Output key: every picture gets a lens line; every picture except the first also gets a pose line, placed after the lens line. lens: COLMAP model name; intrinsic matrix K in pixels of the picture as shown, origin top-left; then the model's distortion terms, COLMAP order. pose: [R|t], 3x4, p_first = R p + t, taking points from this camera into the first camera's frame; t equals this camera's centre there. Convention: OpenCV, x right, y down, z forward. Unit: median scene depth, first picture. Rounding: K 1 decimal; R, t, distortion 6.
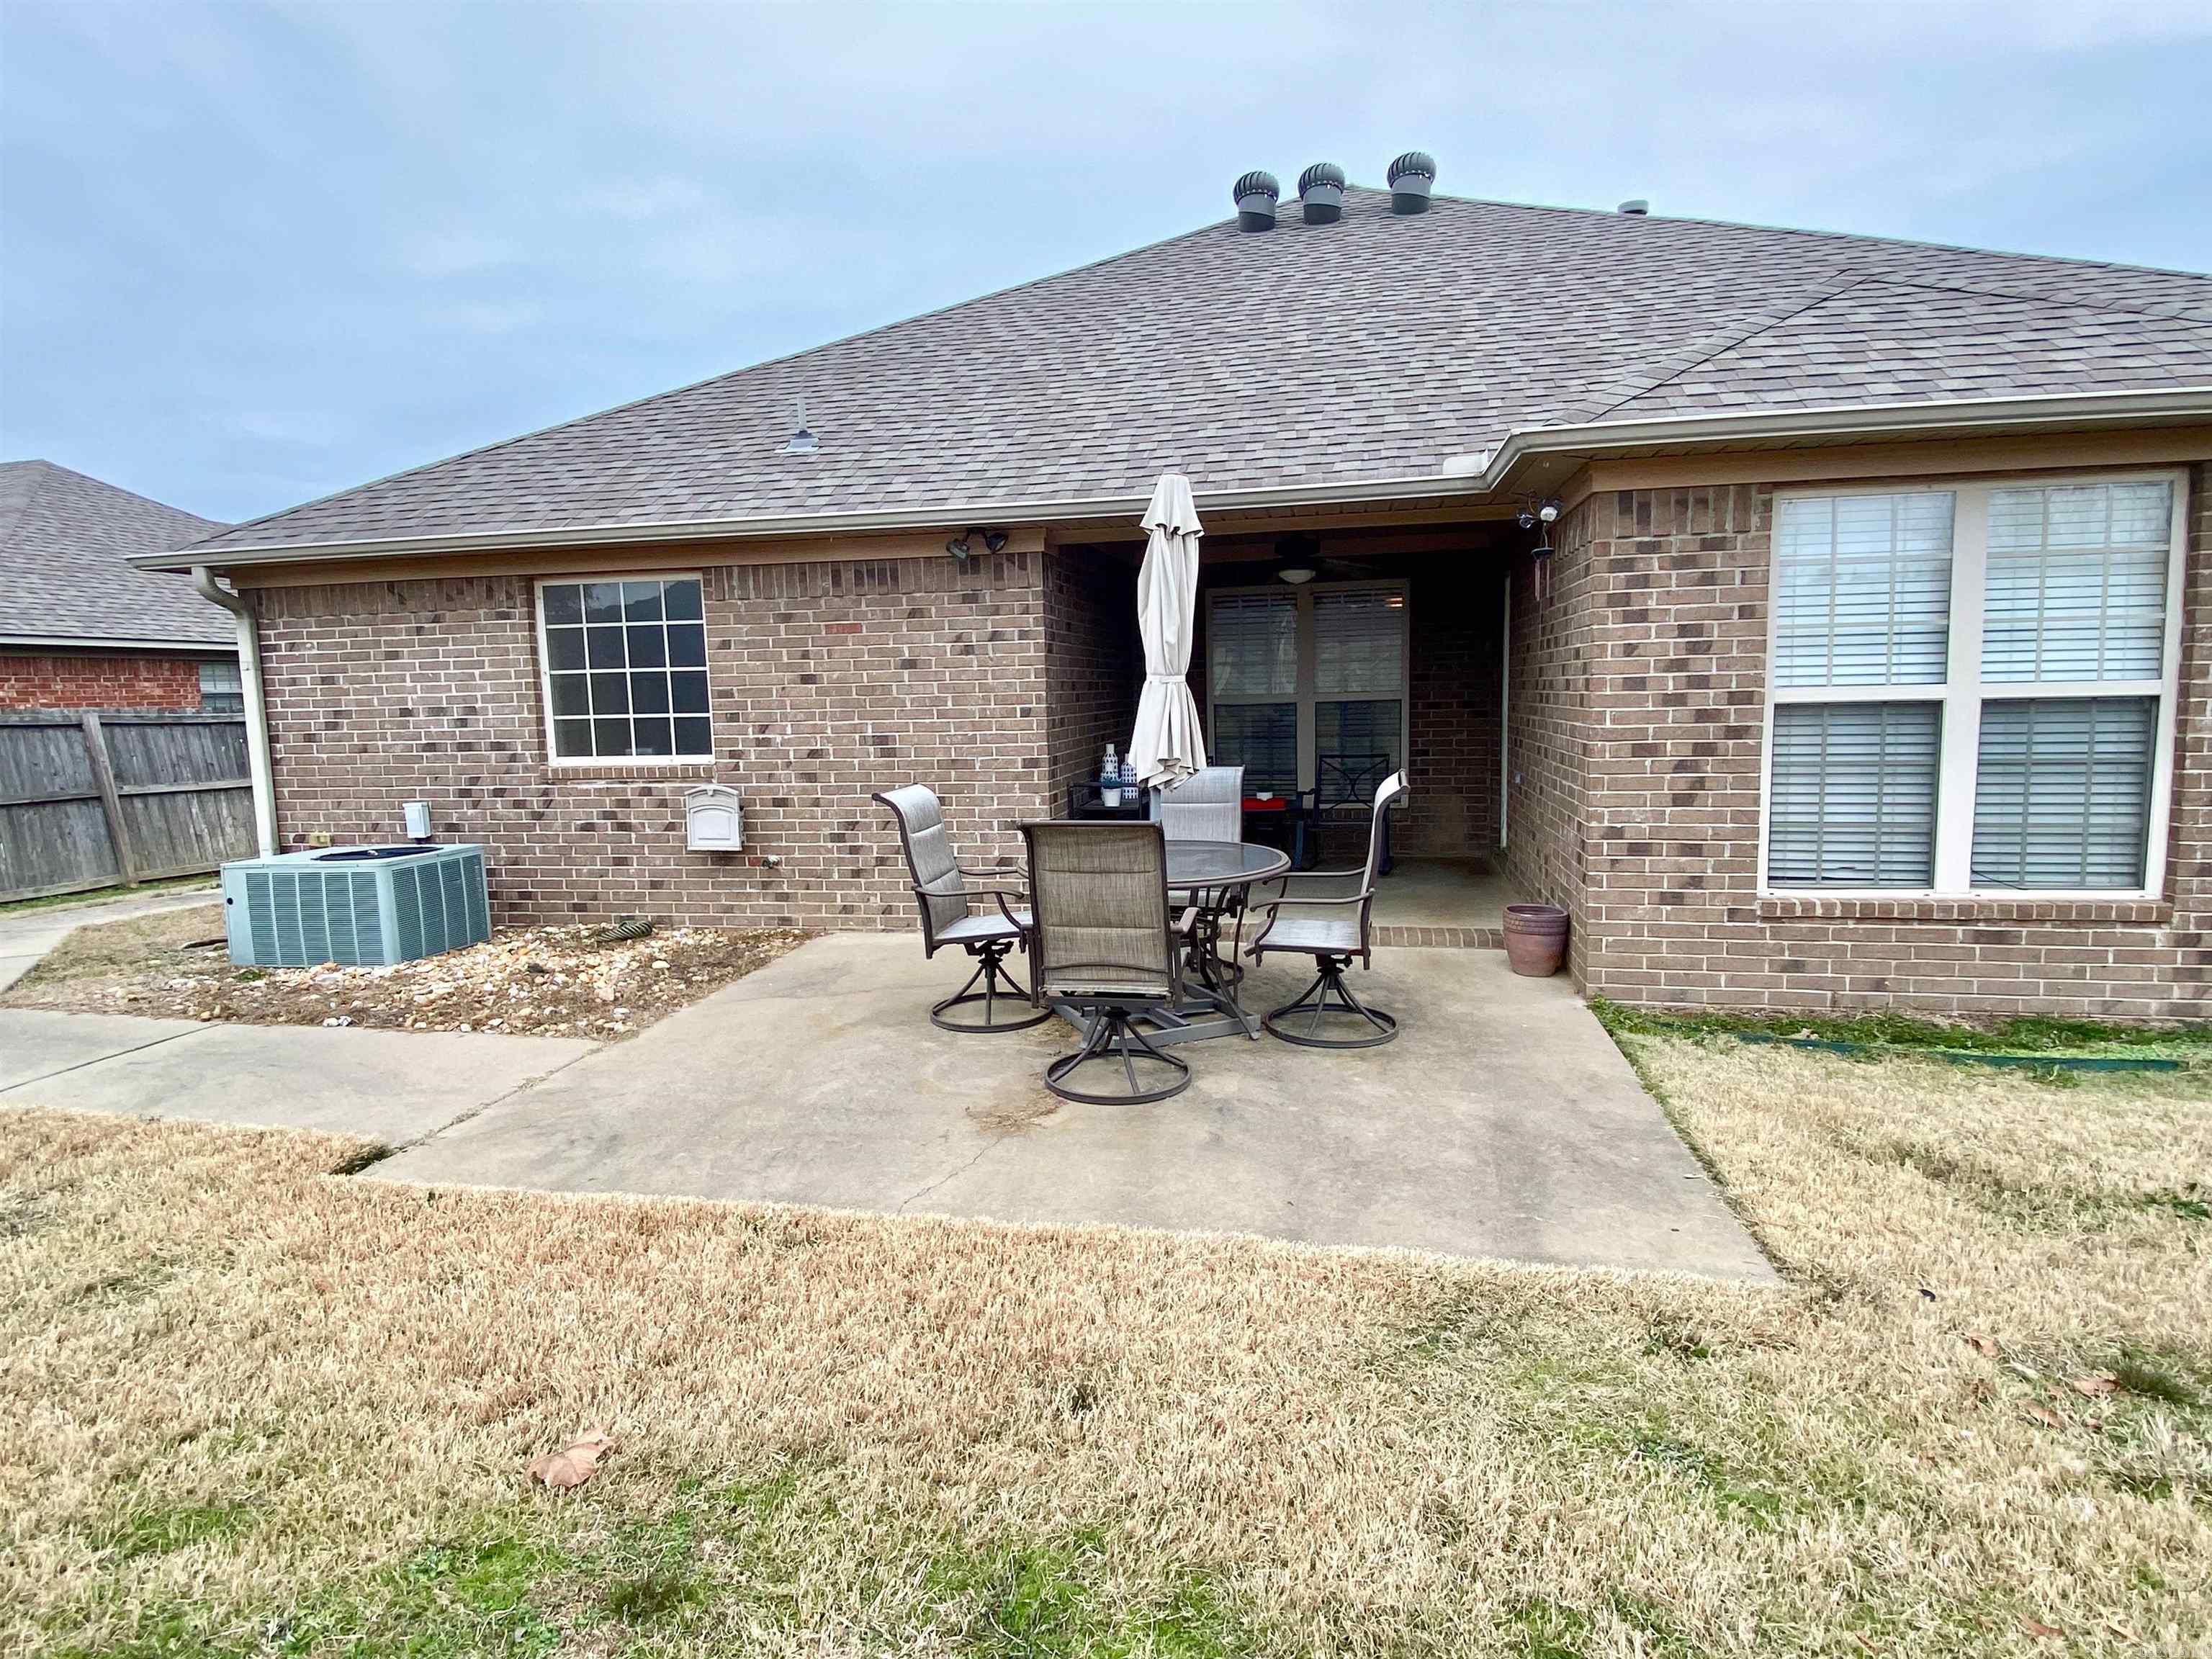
lens RADIAL K [[1187.9, 0, 1096.6], [0, 1187.9, 826.2], [0, 0, 1]] dist [0.002812, -0.008811]
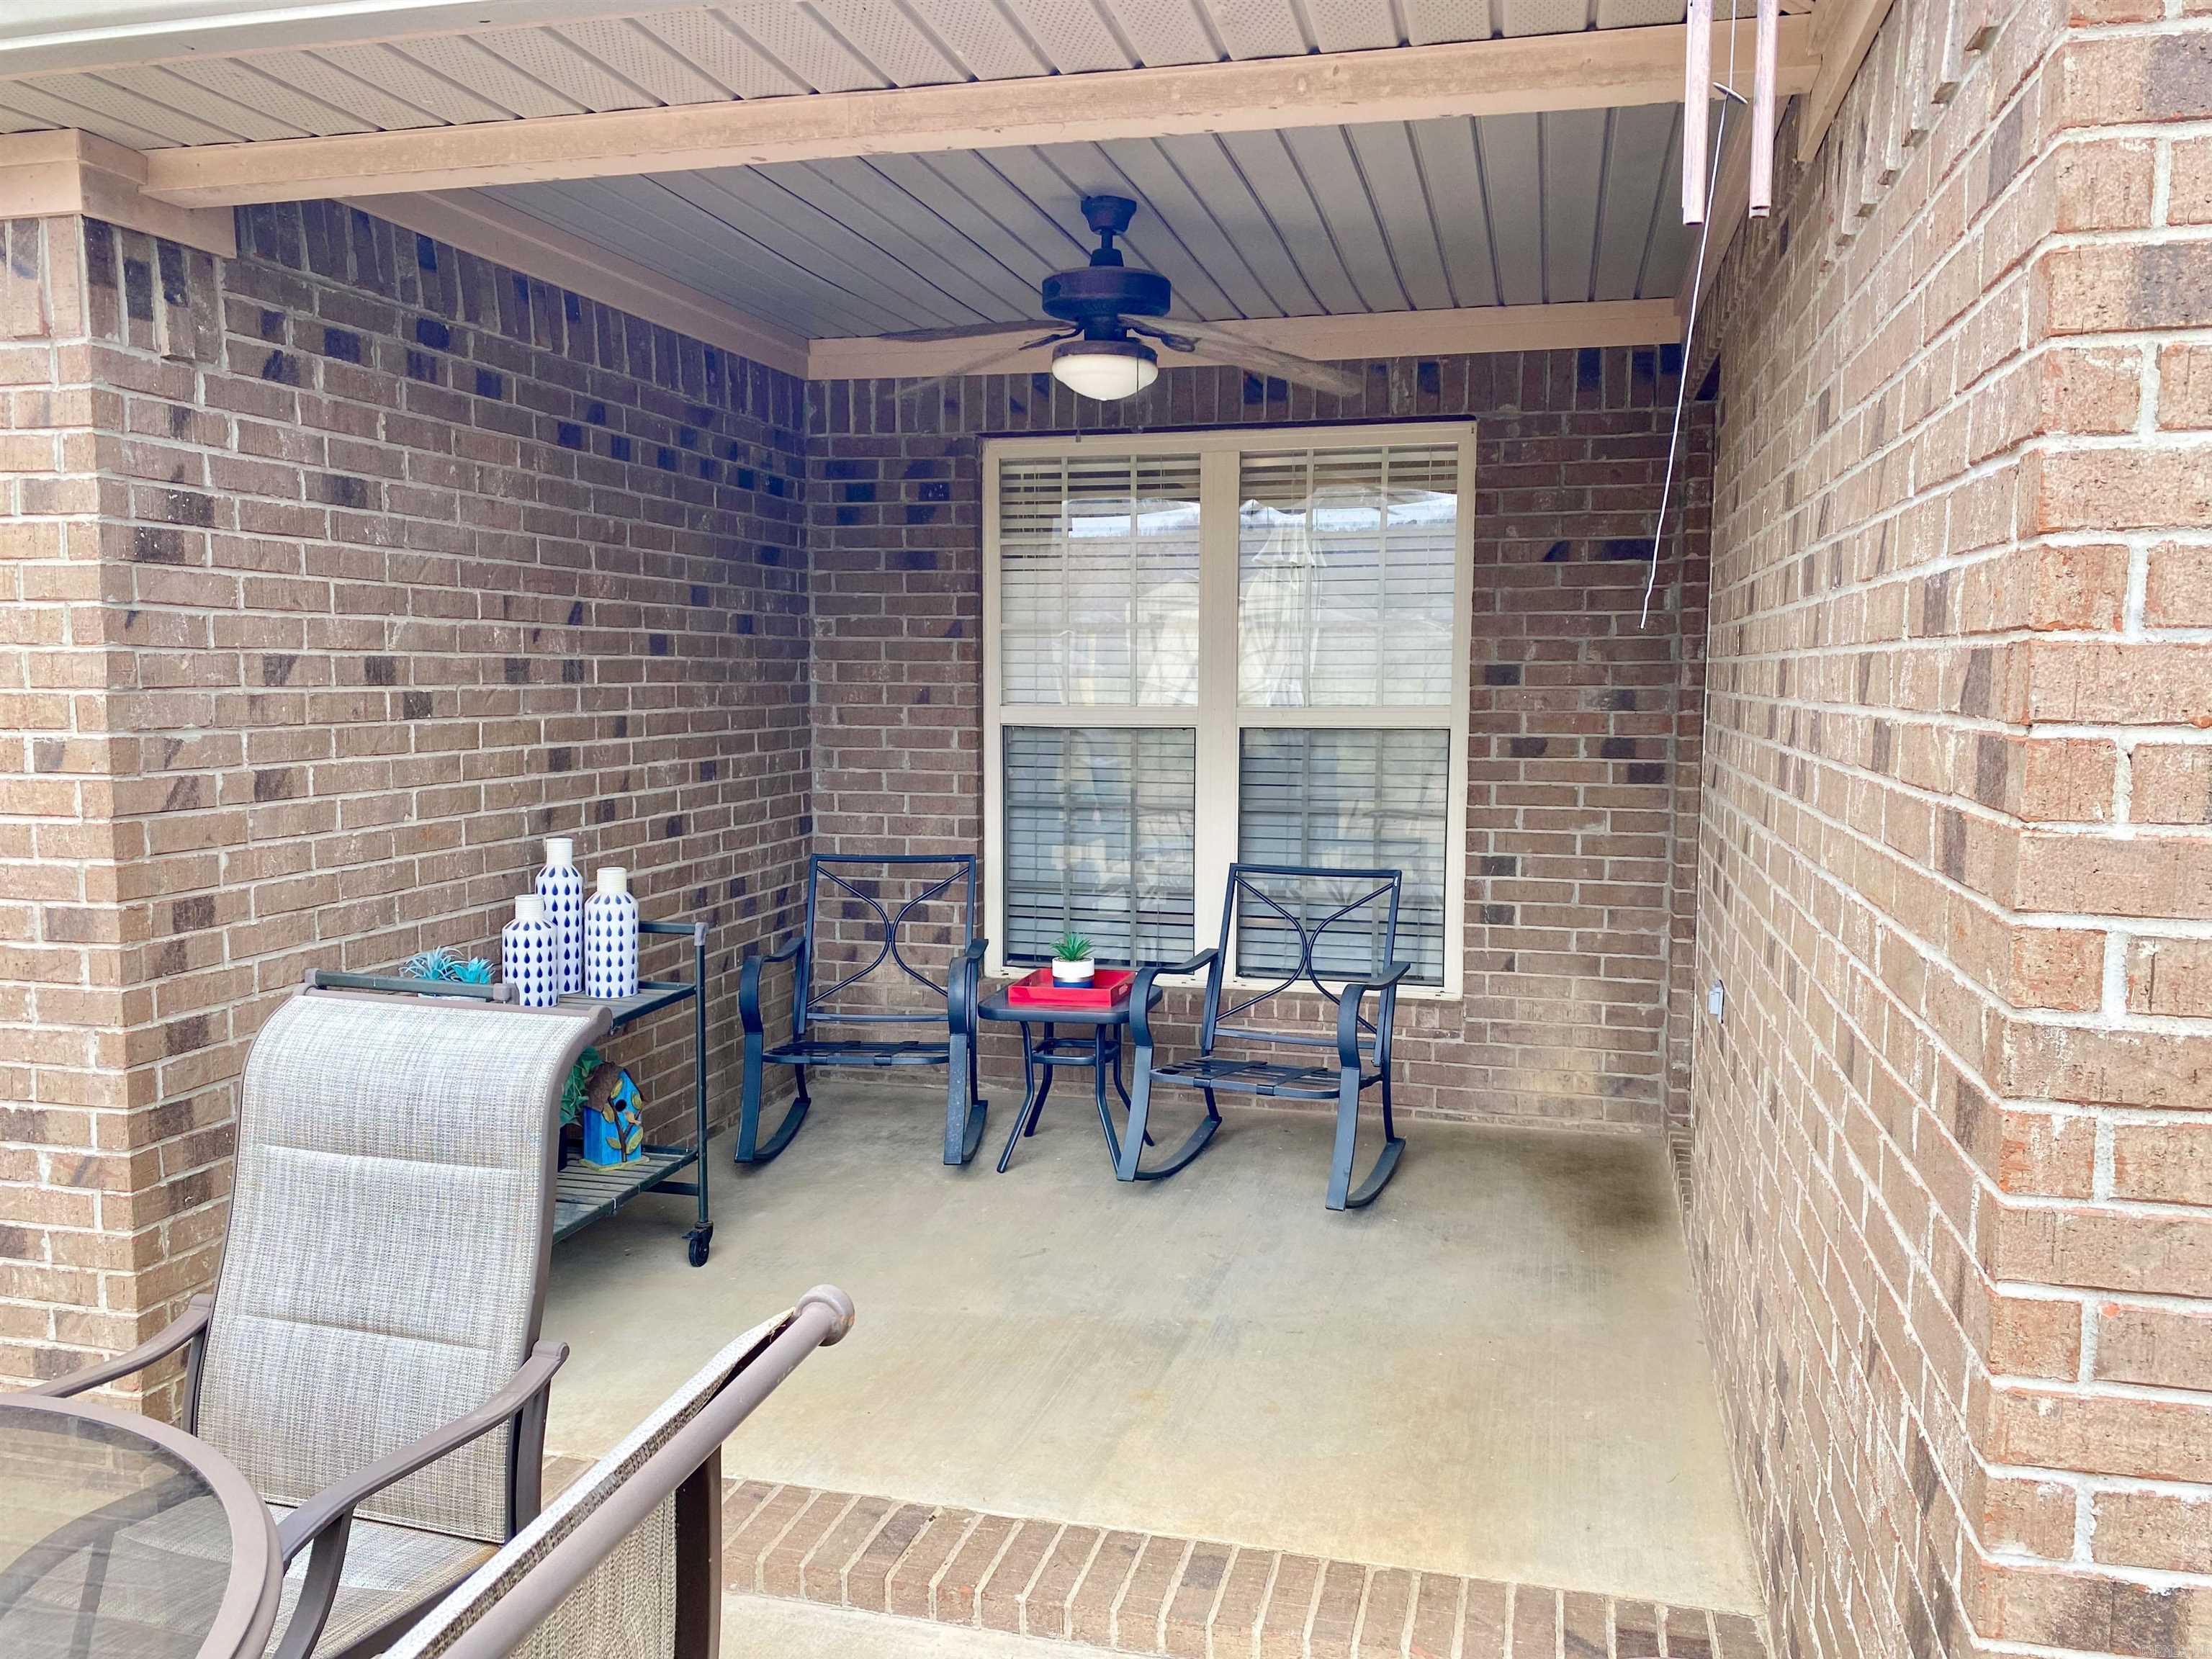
lens RADIAL K [[1755.8, 0, 1114.1], [0, 1755.8, 836.6], [0, 0, 1]] dist [0.008165, 0.001977]
pose [[0.998962, 0.034829, -0.029345, 0.219939], [-0.035342, 0.999228, -0.017156, -0.076714], [0.028725, 0.018175, 0.999422, 0.557498]]
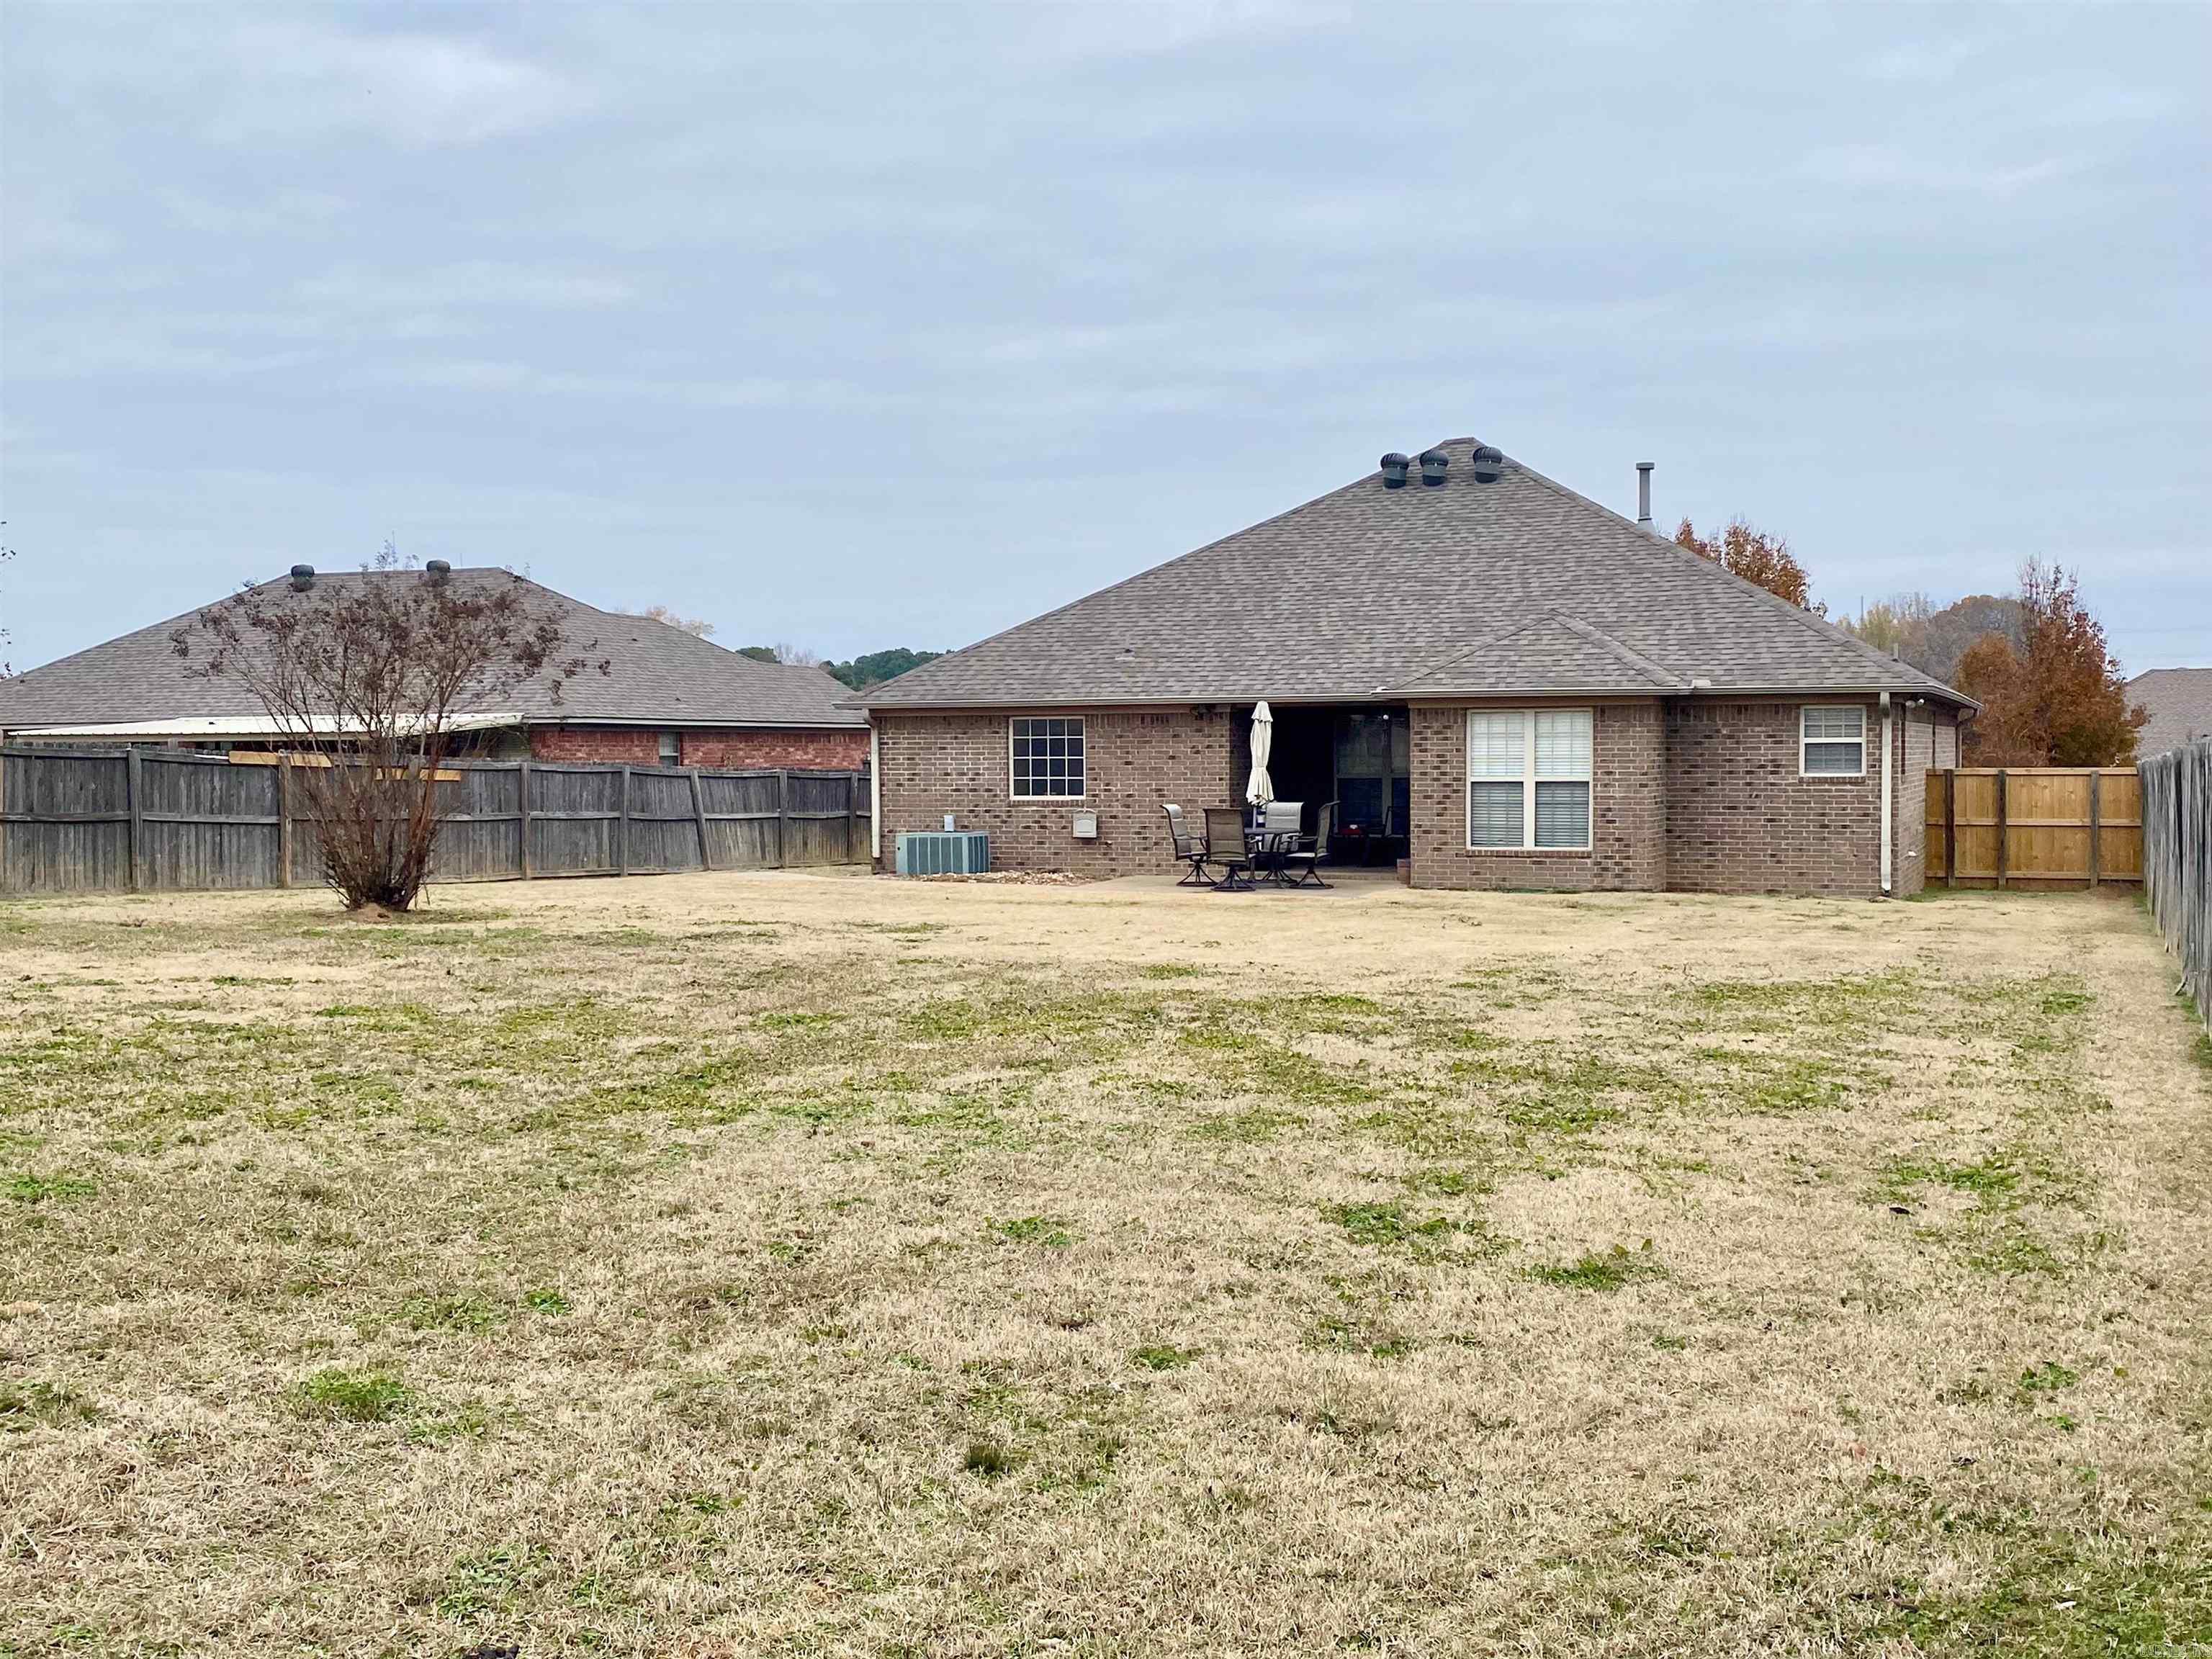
lens RADIAL K [[2461.6, 0, 1105.4], [0, 2461.6, 830.7], [0, 0, 1]] dist [0.014752, 0.000000]
pose [[0.984744, 0.025193, -0.172178, 0.553022], [-0.038955, 0.996268, -0.077025, 0.385851], [0.169595, 0.082557, 0.982050, -3.788161]]
